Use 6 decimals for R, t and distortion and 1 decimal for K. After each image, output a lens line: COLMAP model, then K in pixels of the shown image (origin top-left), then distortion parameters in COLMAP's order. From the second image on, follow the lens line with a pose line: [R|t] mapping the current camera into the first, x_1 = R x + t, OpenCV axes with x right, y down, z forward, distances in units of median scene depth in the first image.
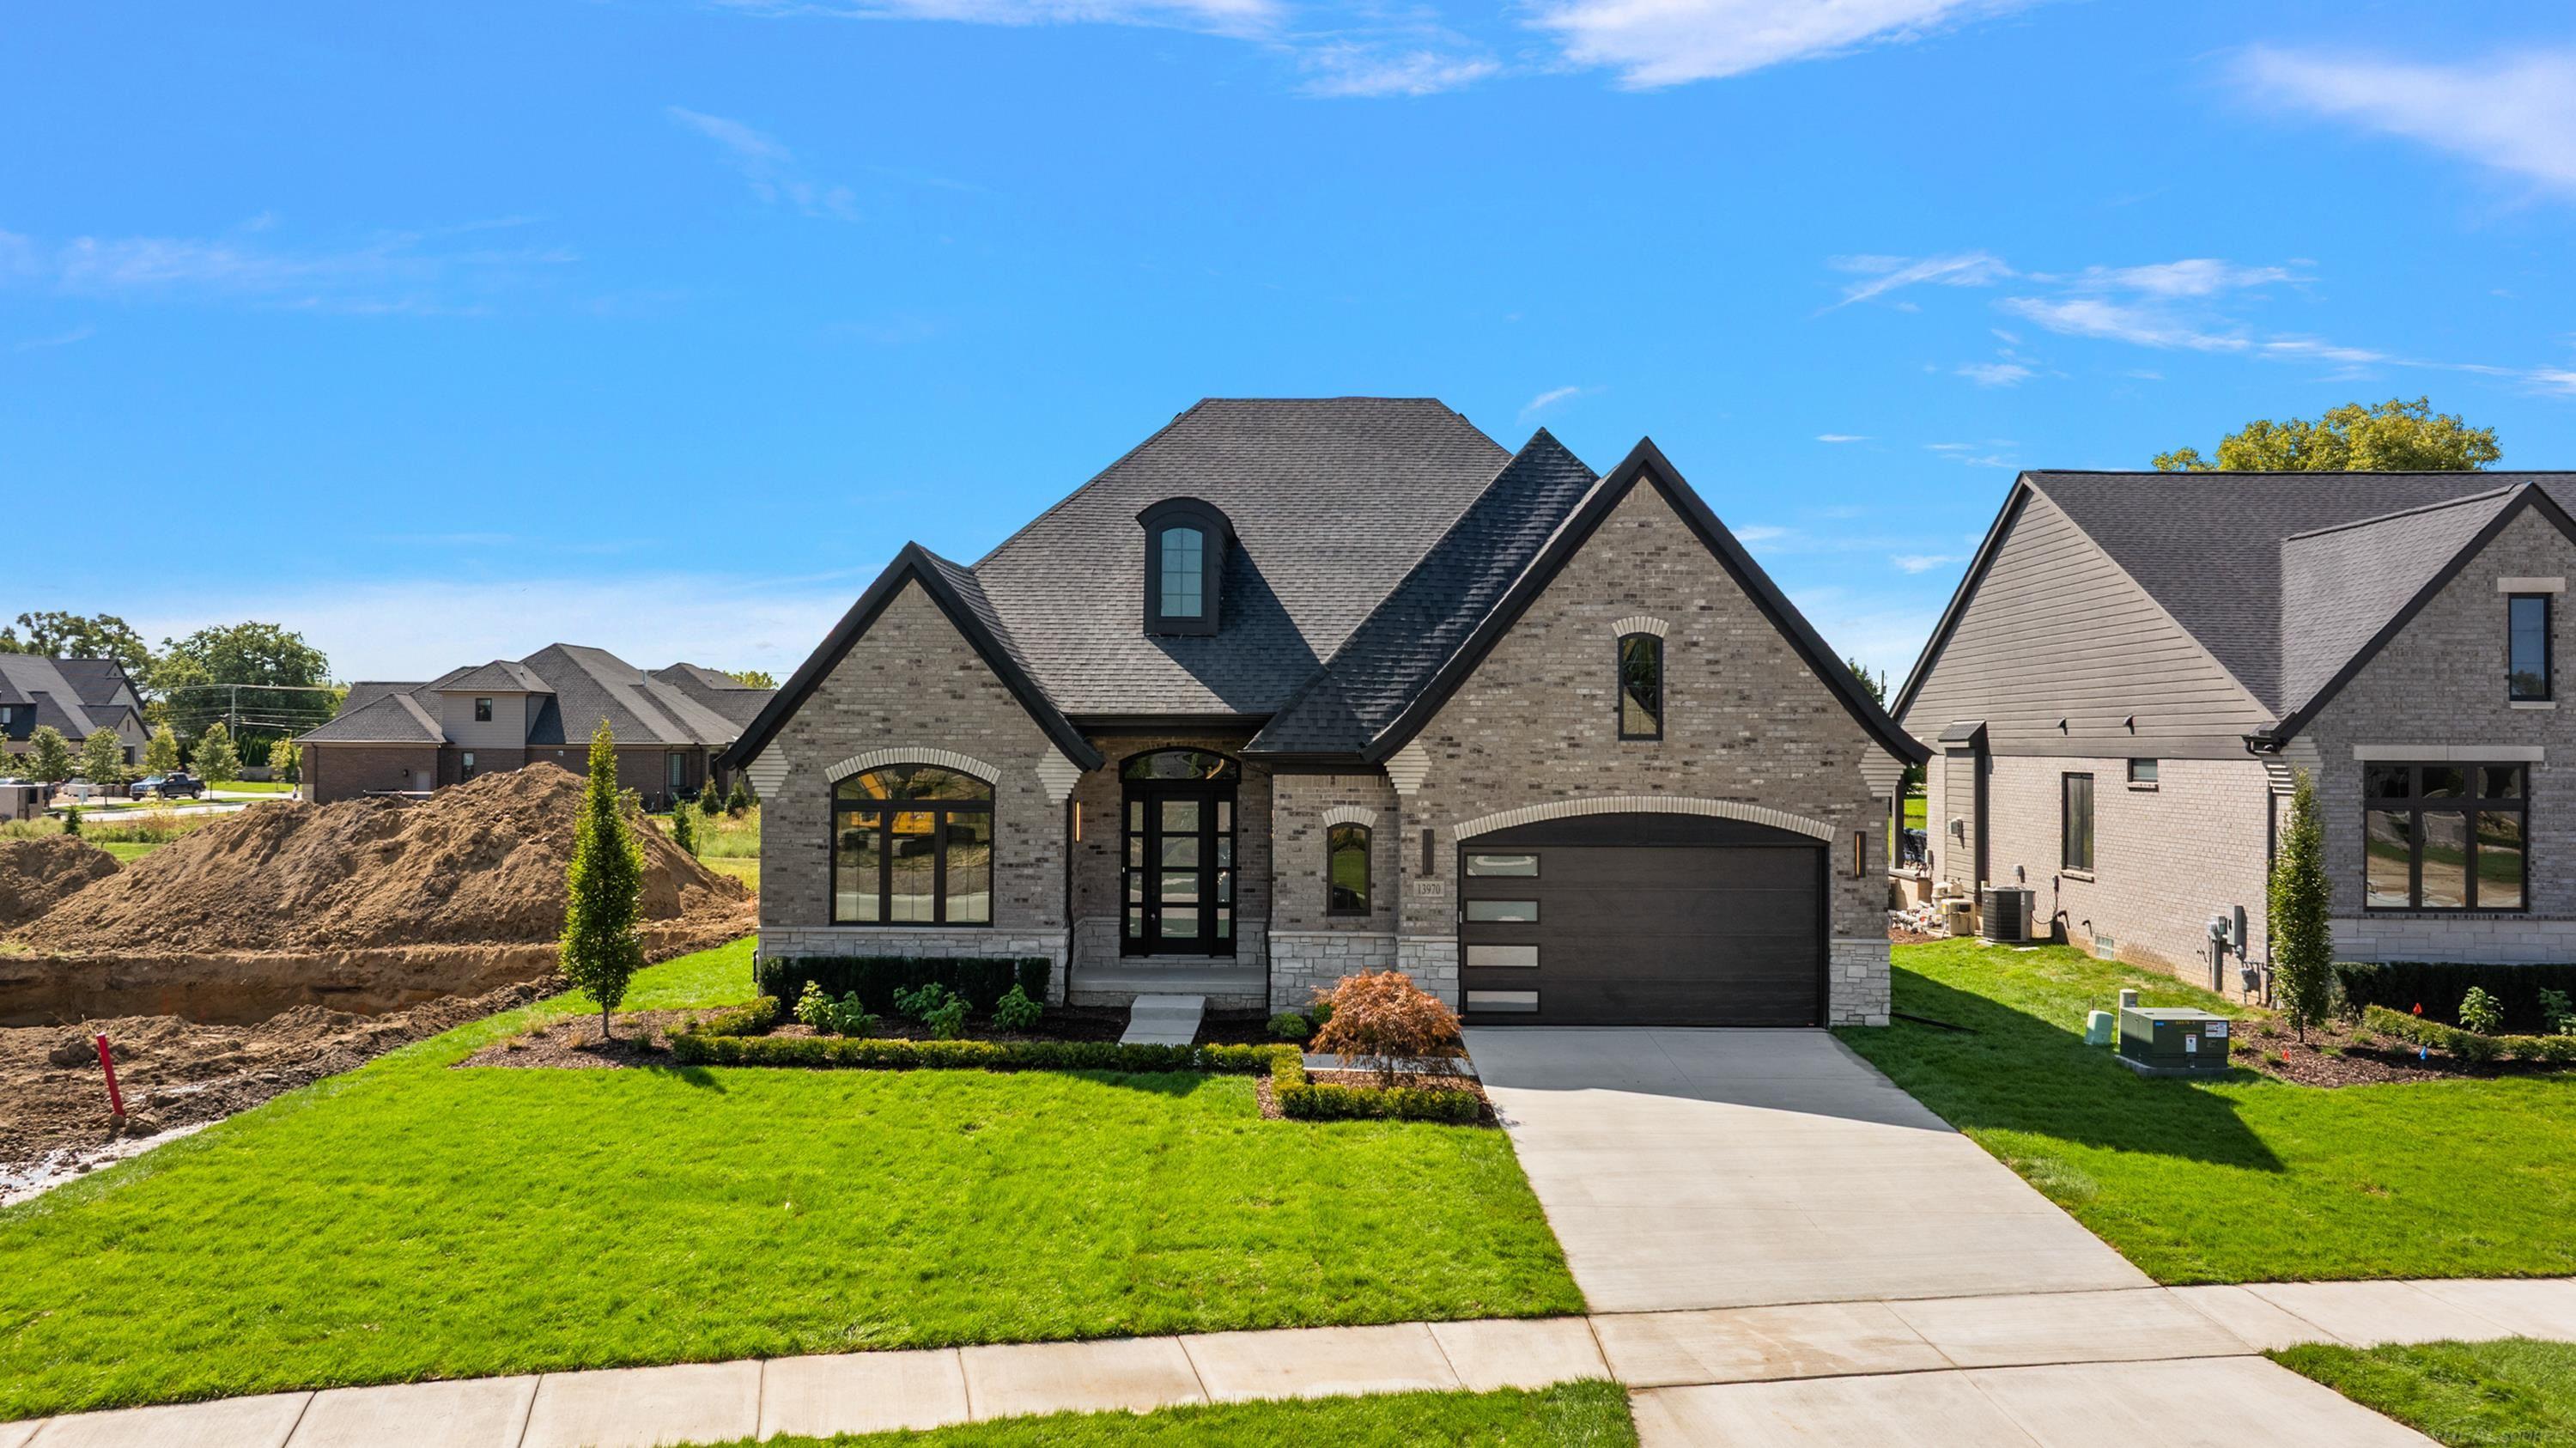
lens RADIAL K [[1858.1, 0, 1252.3], [0, 1858.1, 723.1], [0, 0, 1]] dist [-0.010178, -0.004262]
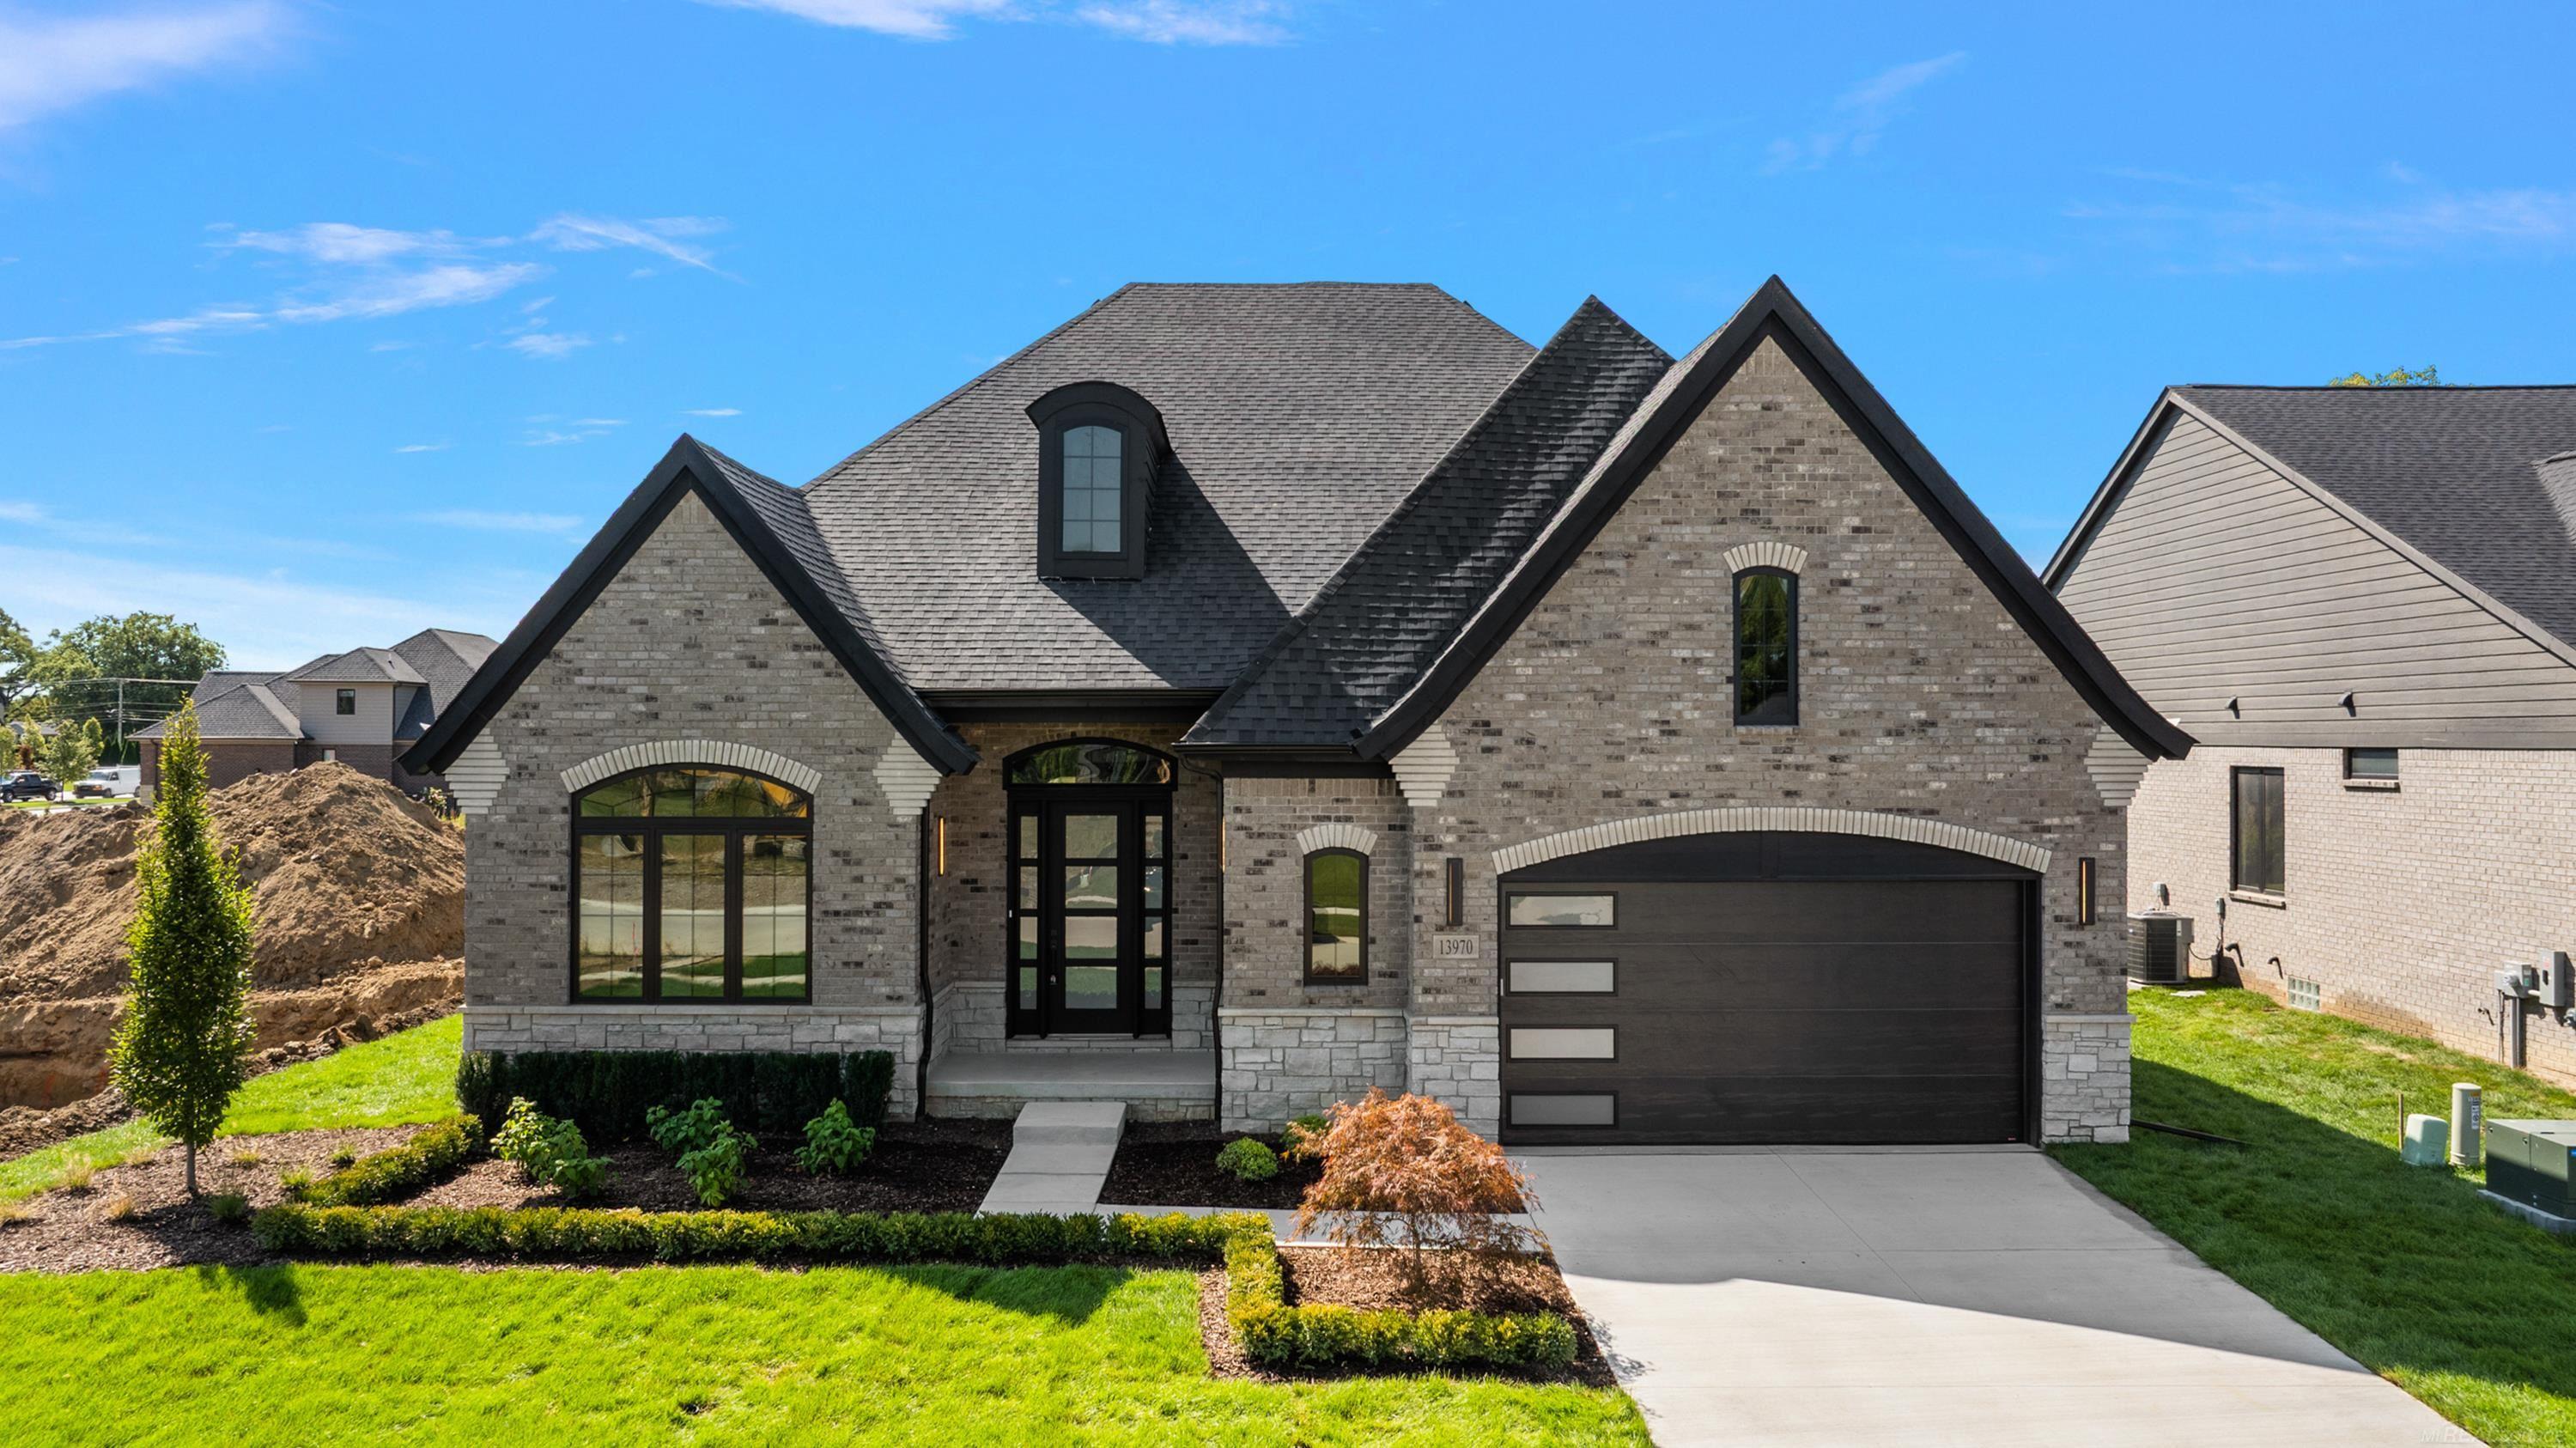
lens RADIAL K [[1858.1, 0, 1252.3], [0, 1858.1, 723.1], [0, 0, 1]] dist [-0.010178, -0.004262]
pose [[0.999550, -0.003662, 0.029765, 0.001407], [0.003548, 0.999986, 0.003878, 0.005124], [-0.029779, -0.003770, 0.999549, 0.318901]]
